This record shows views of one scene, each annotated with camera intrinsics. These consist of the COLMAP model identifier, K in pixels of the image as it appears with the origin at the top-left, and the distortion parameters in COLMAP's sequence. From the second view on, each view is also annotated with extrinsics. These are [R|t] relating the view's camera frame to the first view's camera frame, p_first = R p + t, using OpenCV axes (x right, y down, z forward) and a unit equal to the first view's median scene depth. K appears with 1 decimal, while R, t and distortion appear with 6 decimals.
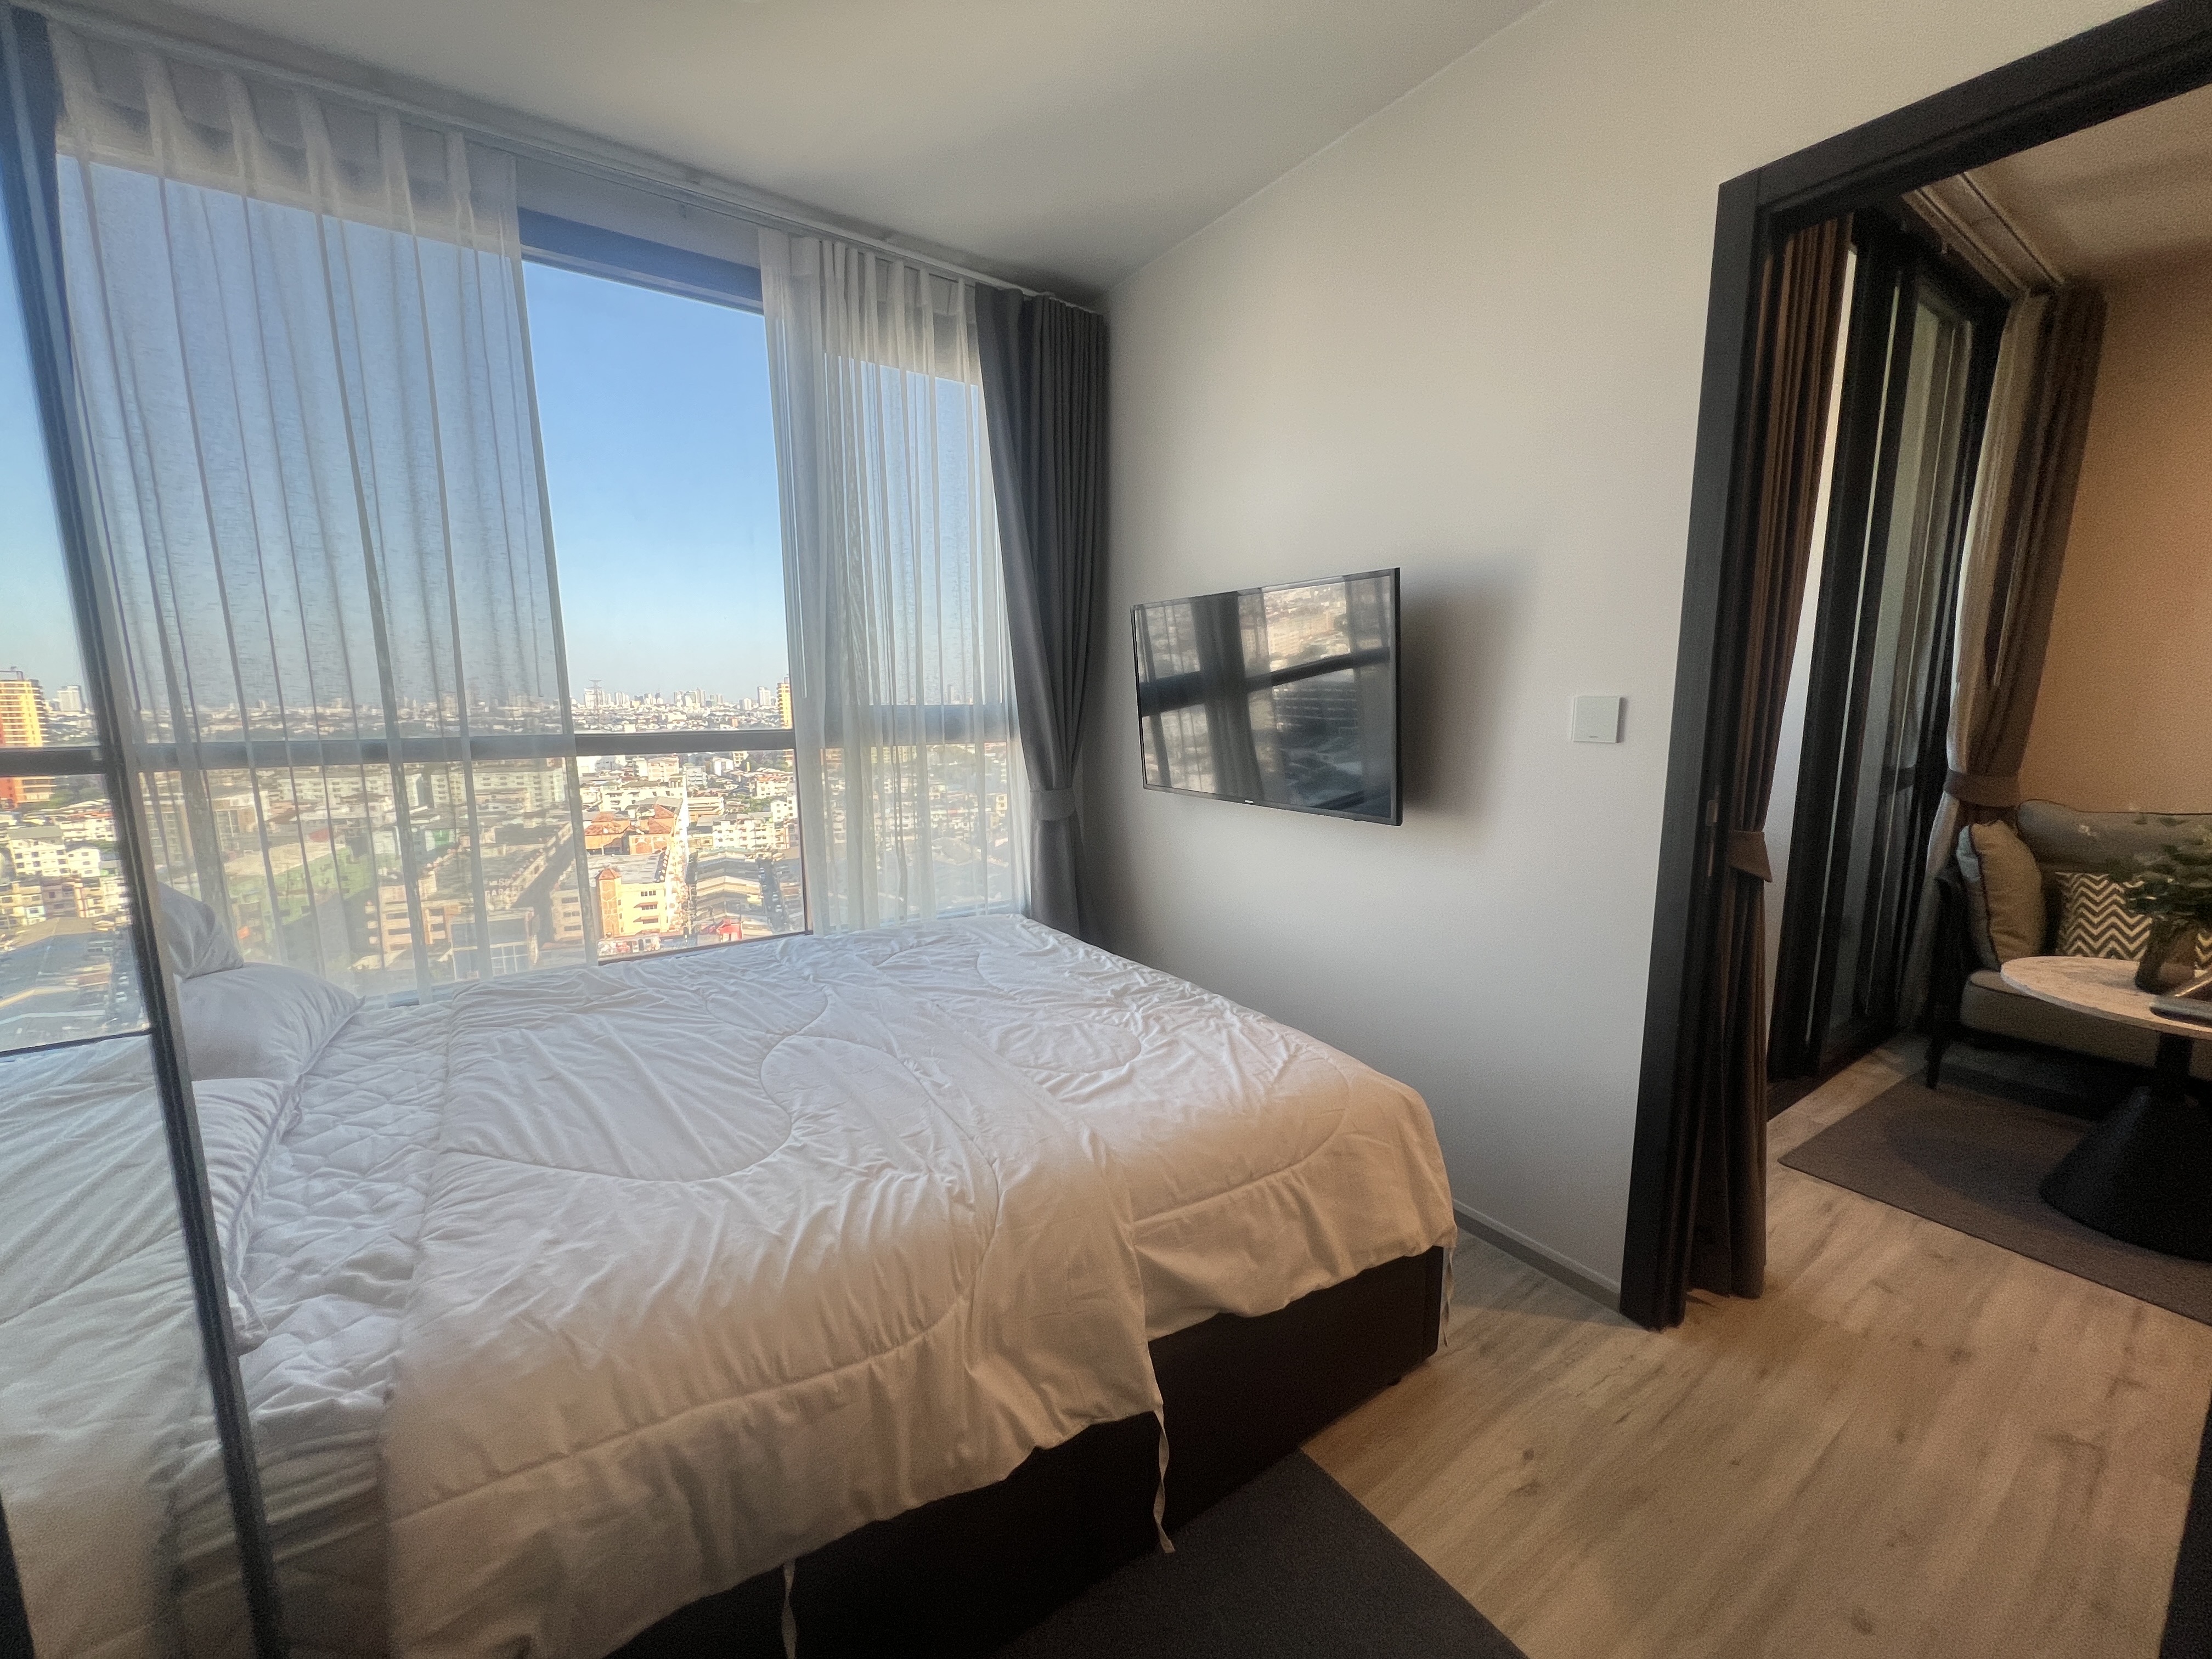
lens RADIAL K [[888.2, 0, 1119.3], [0, 888.2, 850.8], [0, 0, 1]] dist [0.001976, -0.000277]
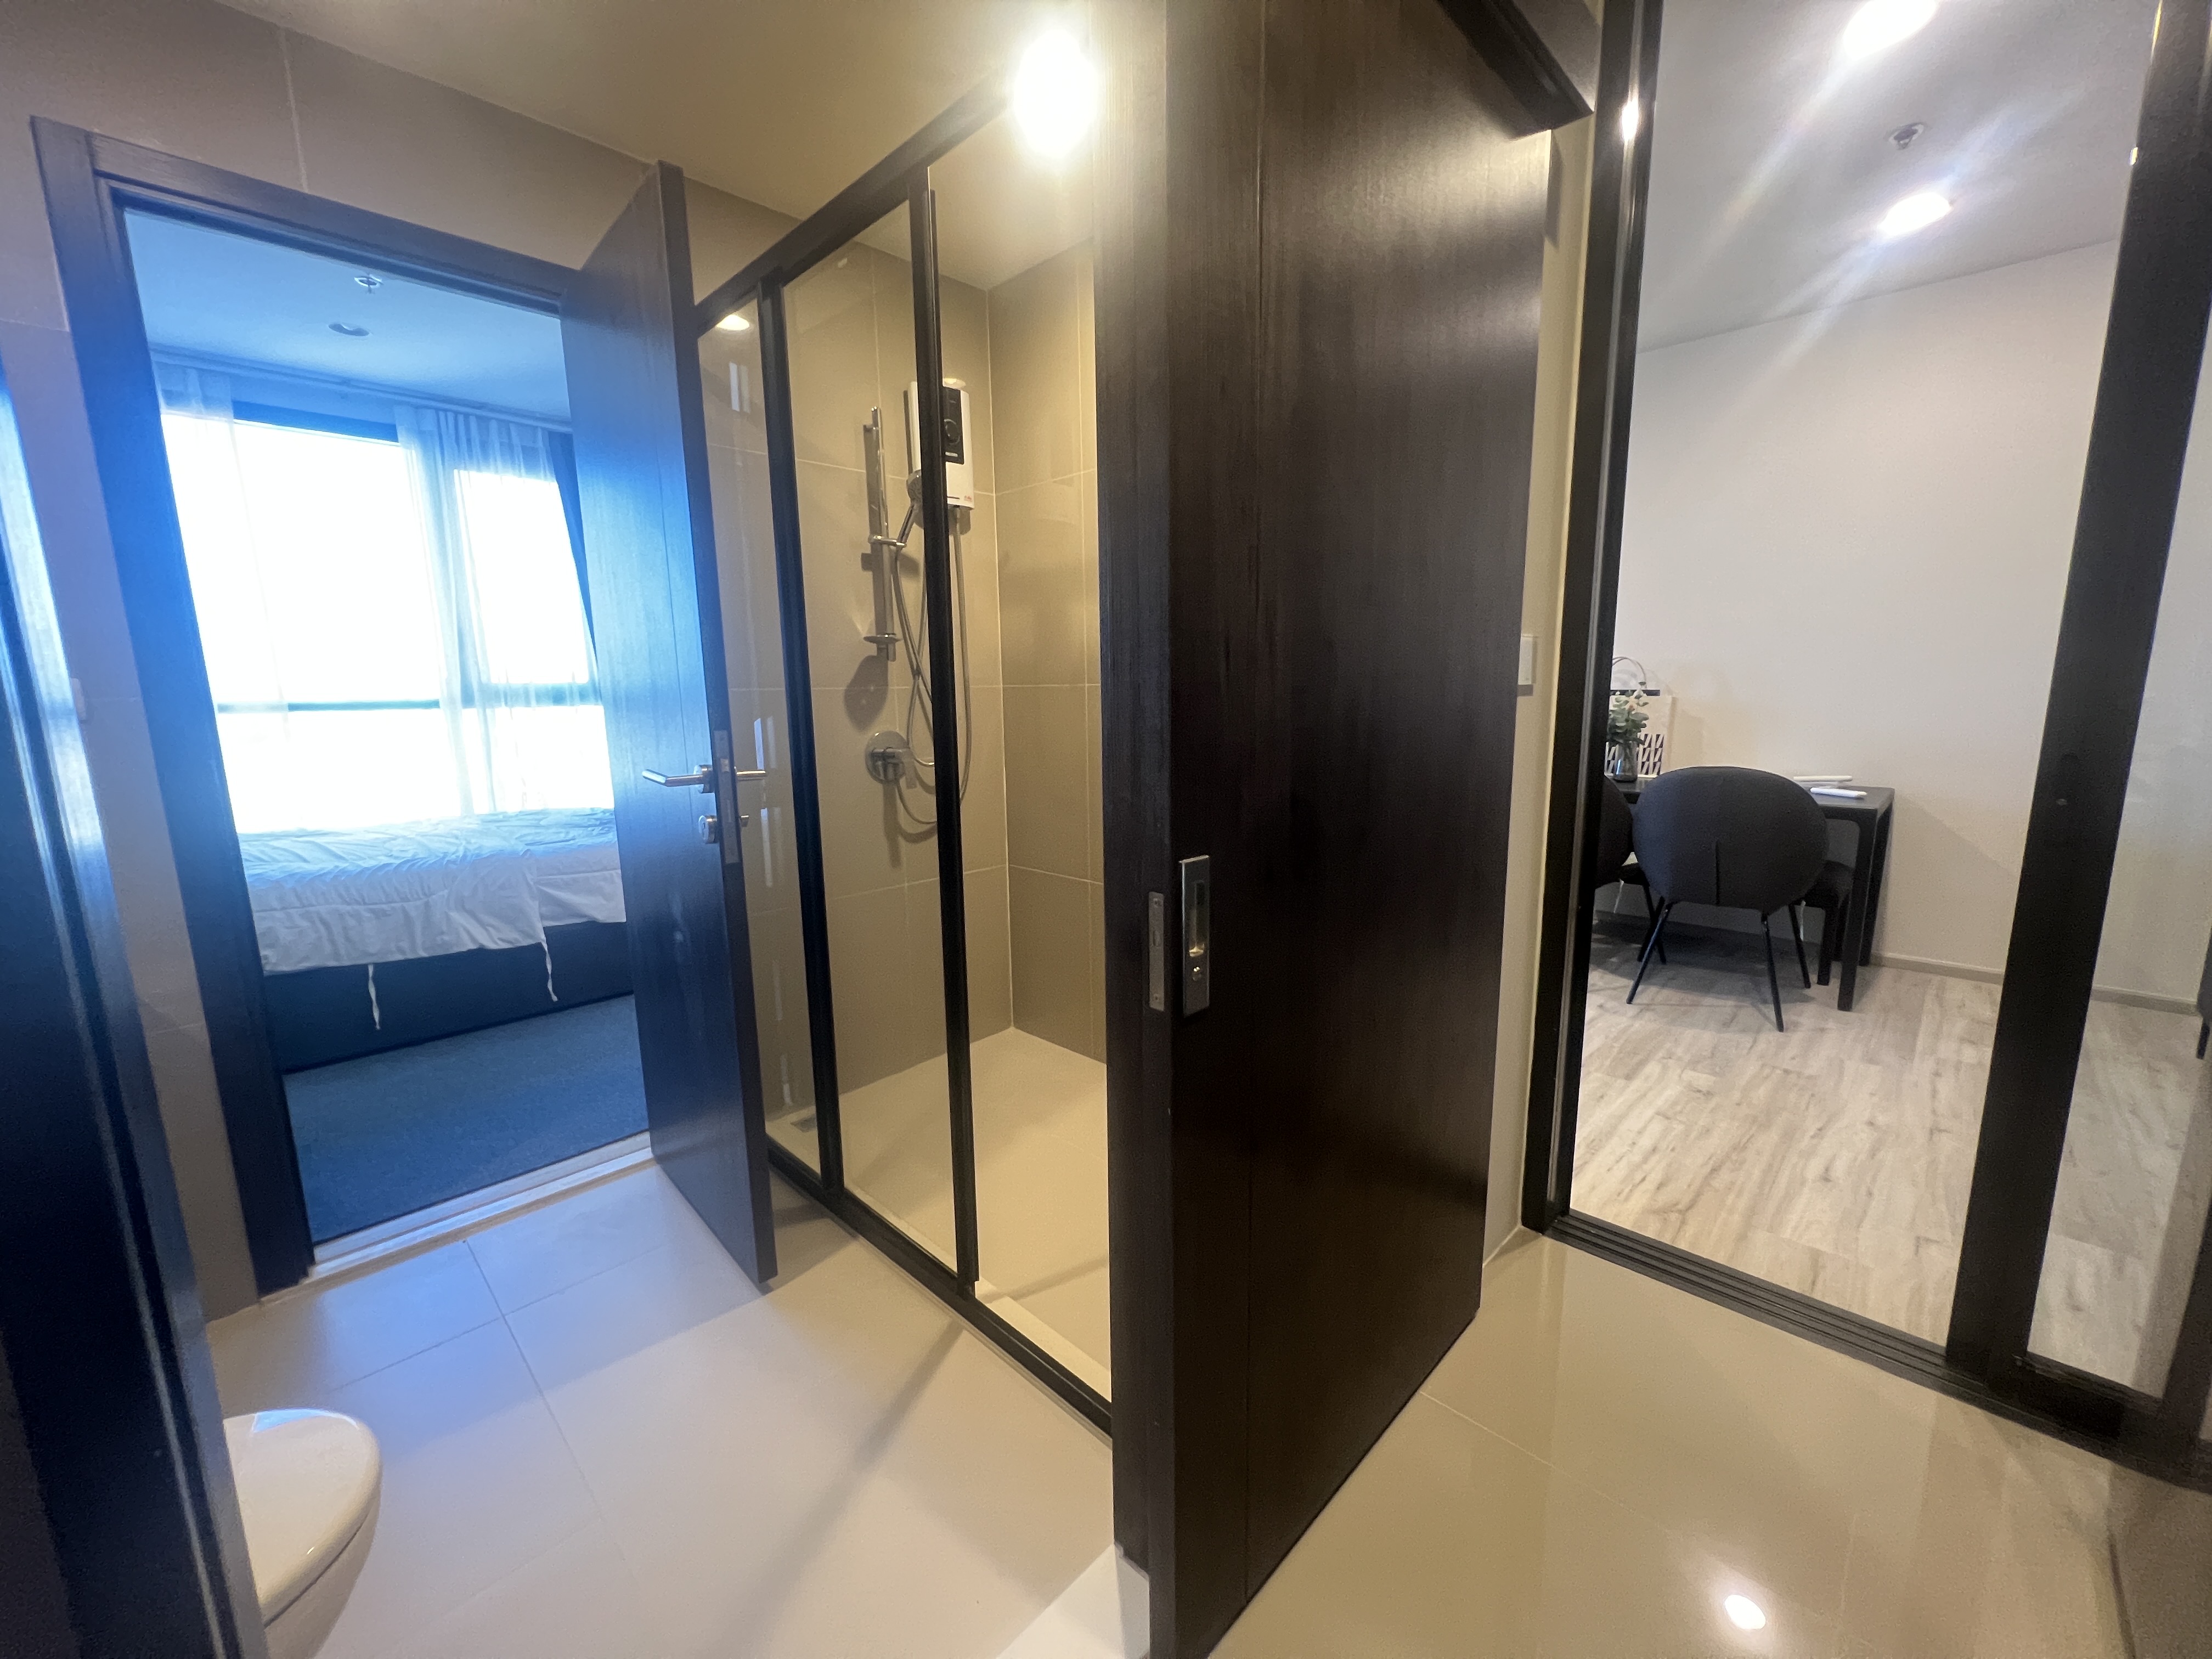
lens RADIAL K [[886.3, 0, 1117.1], [0, 886.3, 836.1], [0, 0, 1]] dist [-0.003521, 0.001223]
pose [[0.981318, -0.040452, 0.188093, 1.223849], [0.040384, 0.999175, 0.004192, 0.370053], [-0.188107, 0.003482, 0.982142, -1.884834]]
